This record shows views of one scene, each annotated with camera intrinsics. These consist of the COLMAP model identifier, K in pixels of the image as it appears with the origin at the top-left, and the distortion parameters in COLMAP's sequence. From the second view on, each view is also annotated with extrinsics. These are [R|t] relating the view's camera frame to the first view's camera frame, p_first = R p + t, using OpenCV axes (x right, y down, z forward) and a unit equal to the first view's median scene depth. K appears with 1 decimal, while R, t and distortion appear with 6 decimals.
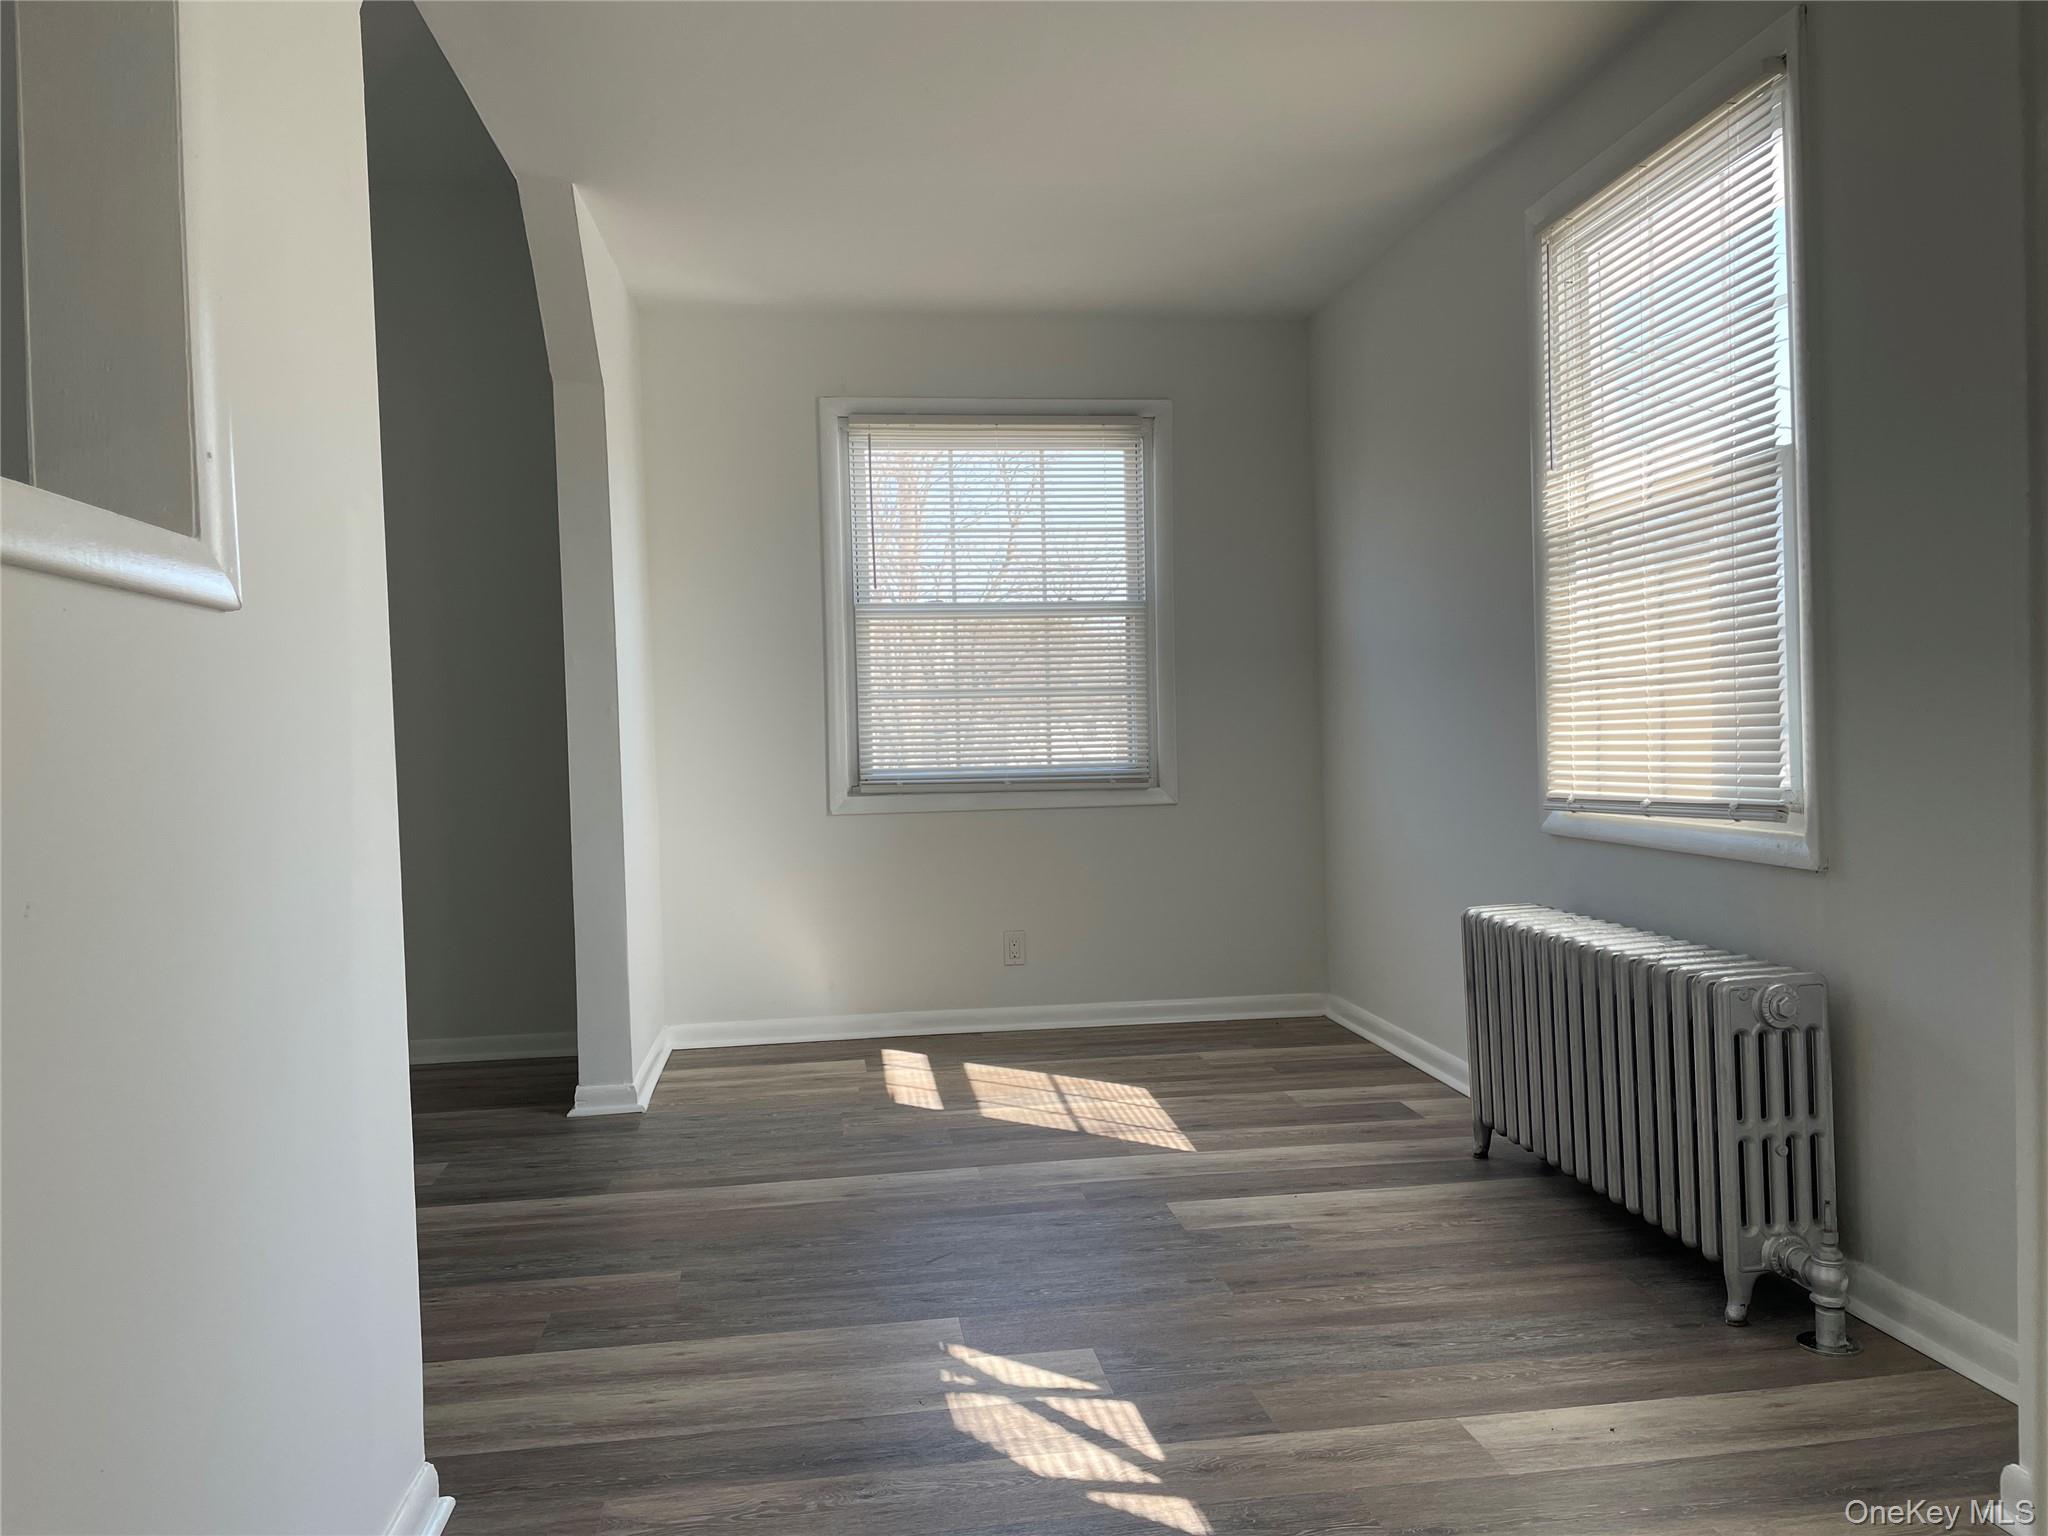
lens RADIAL K [[1481.1, 0, 1024.0], [0, 1481.1, 768.0], [0, 0, 1]] dist [0.019927, -0.000313]
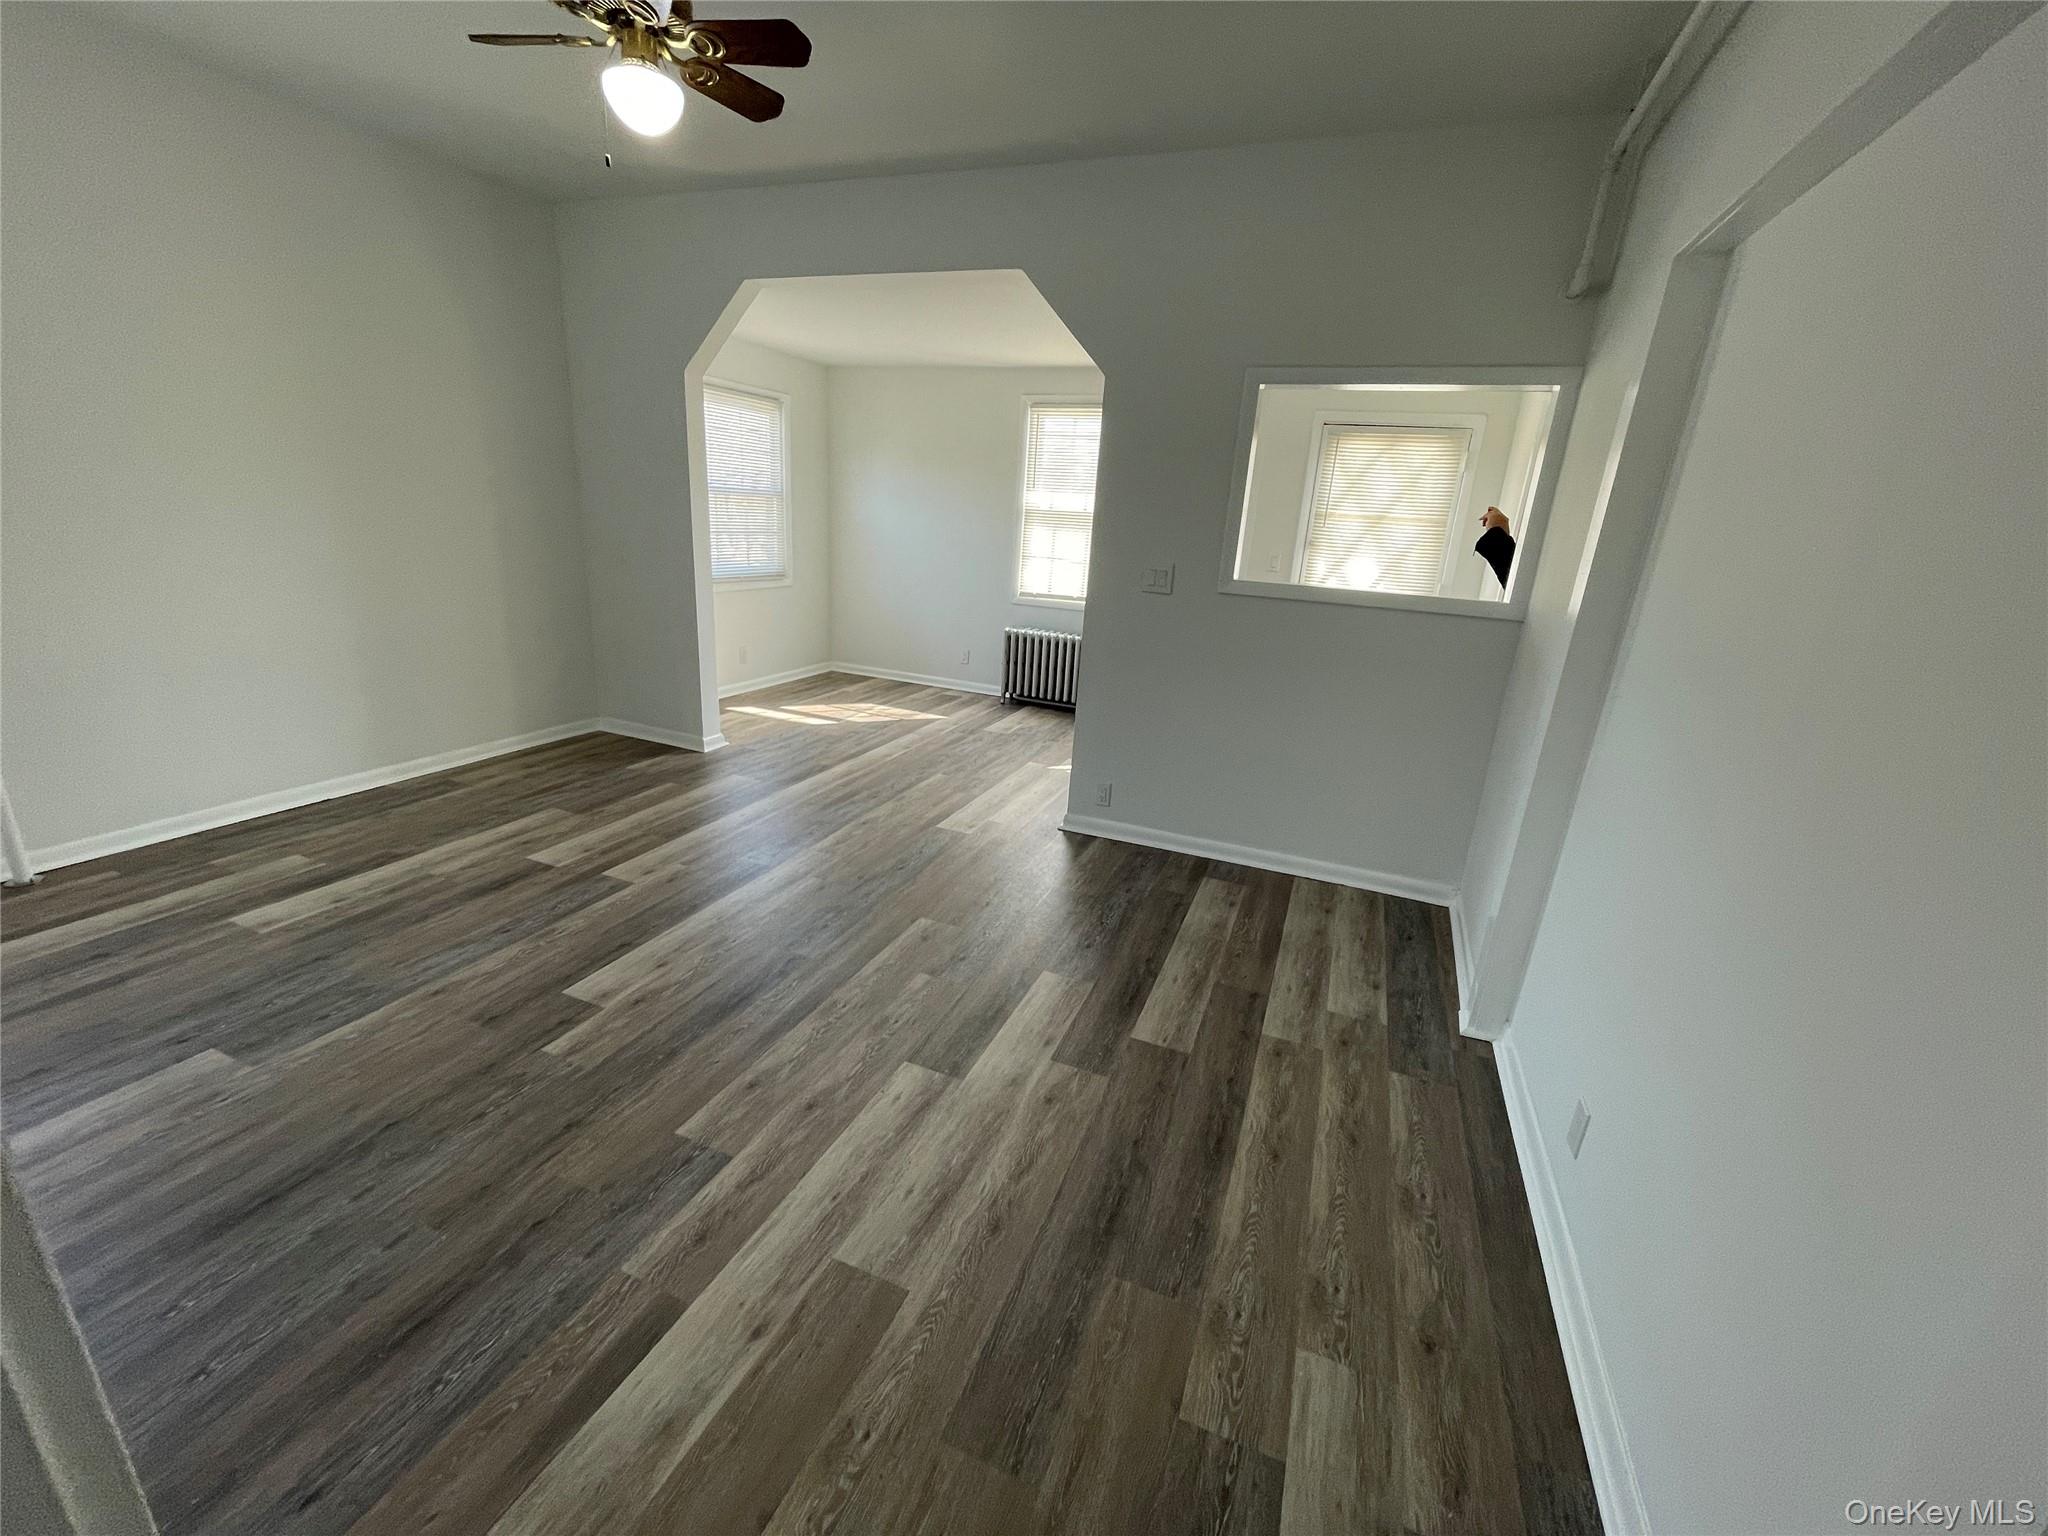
lens RADIAL K [[821.2, 0, 1024.0], [0, 821.2, 768.0], [0, 0, 1]] dist [0.000102, 0.000004]
pose [[0.485265, -0.200722, 0.851016, -1.279620], [-0.062192, 0.962905, 0.262575, -0.088090], [-0.872153, -0.180345, 0.454781, 0.105765]]
